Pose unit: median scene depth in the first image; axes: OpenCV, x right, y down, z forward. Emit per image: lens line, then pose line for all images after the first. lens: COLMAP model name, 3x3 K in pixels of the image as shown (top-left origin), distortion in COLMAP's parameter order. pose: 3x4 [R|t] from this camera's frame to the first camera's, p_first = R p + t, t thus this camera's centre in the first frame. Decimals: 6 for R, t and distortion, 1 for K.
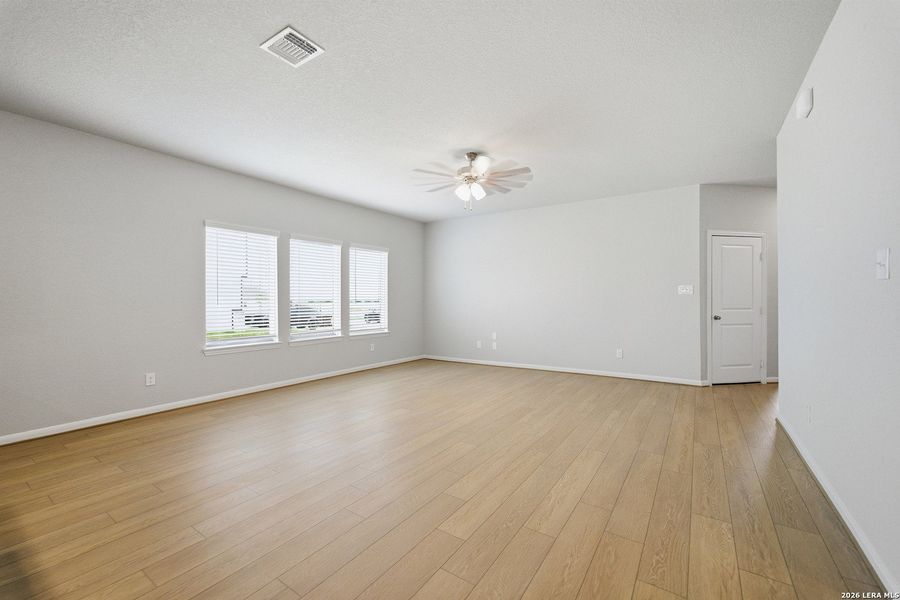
lens RADIAL K [[380.7, 0, 454.6], [0, 380.7, 296.1], [0, 0, 1]] dist [0.001767, 0.000314]
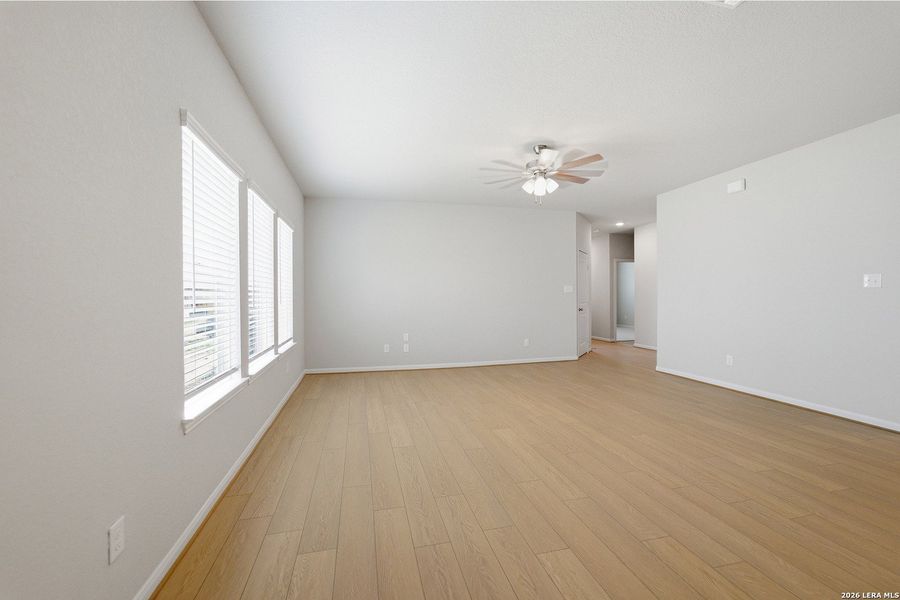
lens RADIAL K [[385.5, 0, 450.0], [0, 385.5, 300.0], [0, 0, 1]] dist [-0.000844, 0.000025]
pose [[0.695746, -0.007084, 0.718253, -0.636868], [-0.002553, 0.999921, 0.012334, 0.006808], [-0.718284, -0.010415, 0.695672, 0.386654]]
